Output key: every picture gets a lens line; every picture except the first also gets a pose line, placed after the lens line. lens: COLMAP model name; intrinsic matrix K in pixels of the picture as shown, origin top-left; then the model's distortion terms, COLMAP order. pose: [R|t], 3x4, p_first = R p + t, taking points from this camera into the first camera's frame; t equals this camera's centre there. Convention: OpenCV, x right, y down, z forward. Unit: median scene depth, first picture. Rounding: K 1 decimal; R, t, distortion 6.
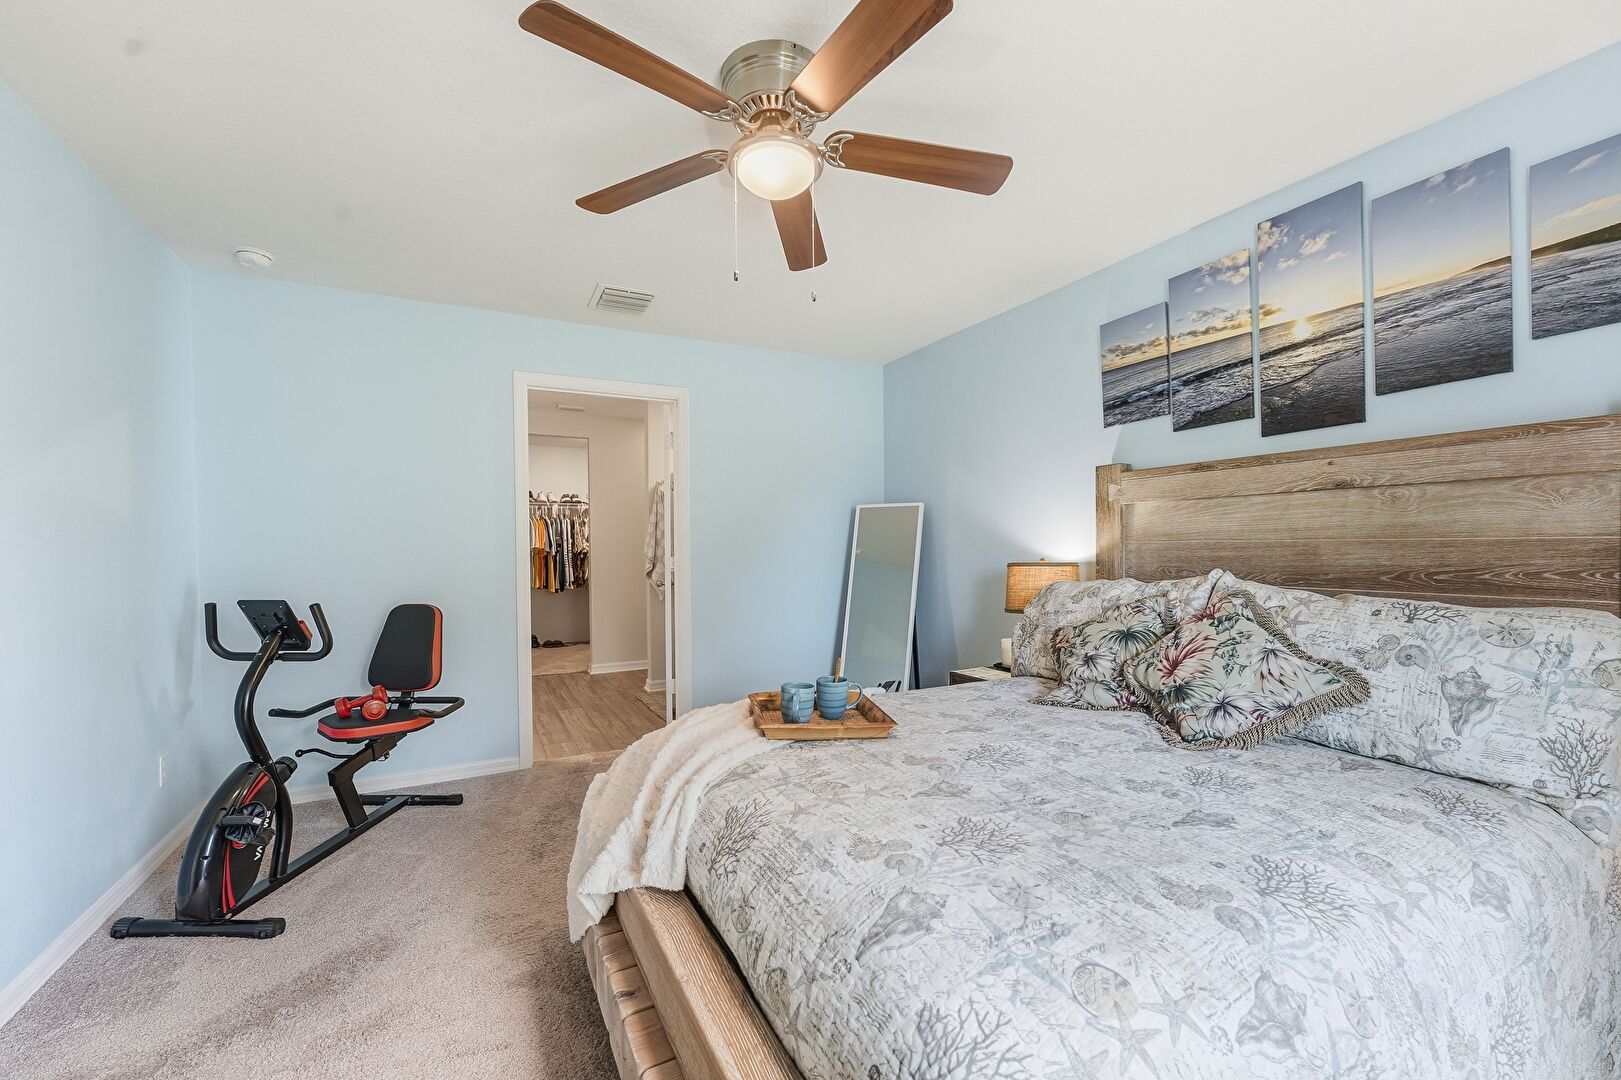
lens RADIAL K [[648.5, 0, 809.2], [0, 648.5, 547.8], [0, 0, 1]] dist [-0.002657, 0.000314]
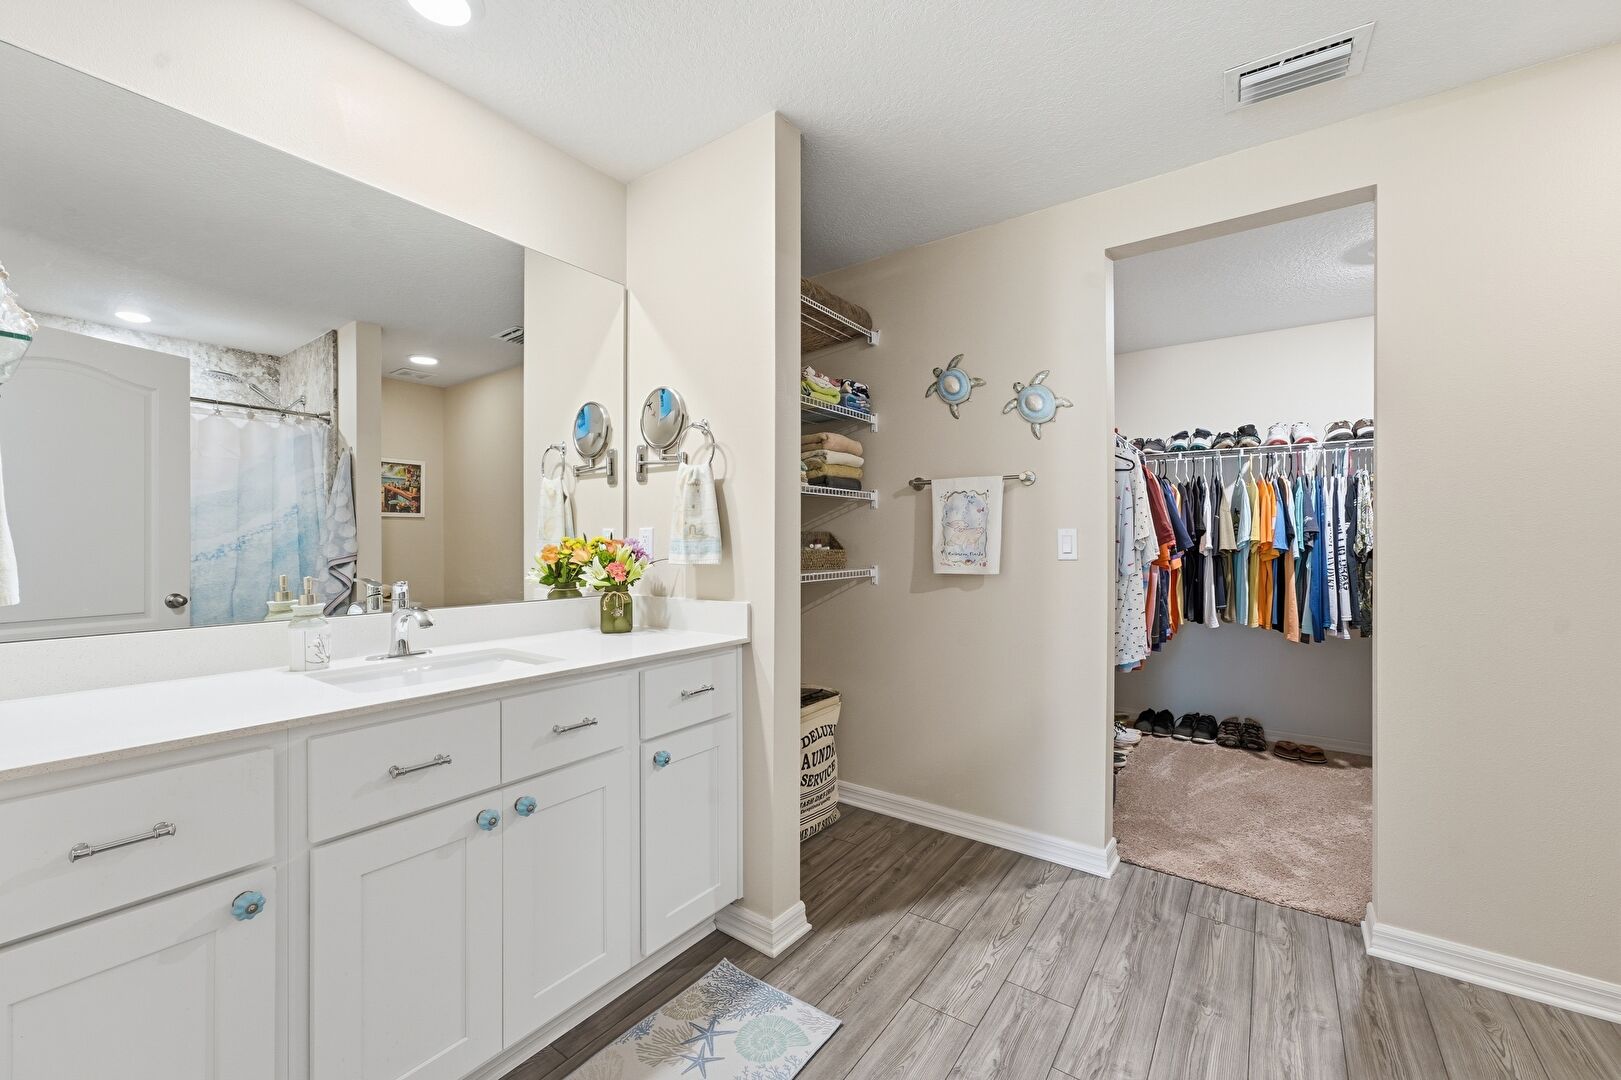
lens RADIAL K [[648.5, 0, 808.7], [0, 648.5, 545.2], [0, 0, 1]] dist [-0.002657, 0.000314]
pose [[0.441419, 0.011039, -0.897233, -0.144343], [-0.005934, 0.999938, 0.009383, 0.000413], [0.897281, 0.001182, 0.441458, 0.502960]]
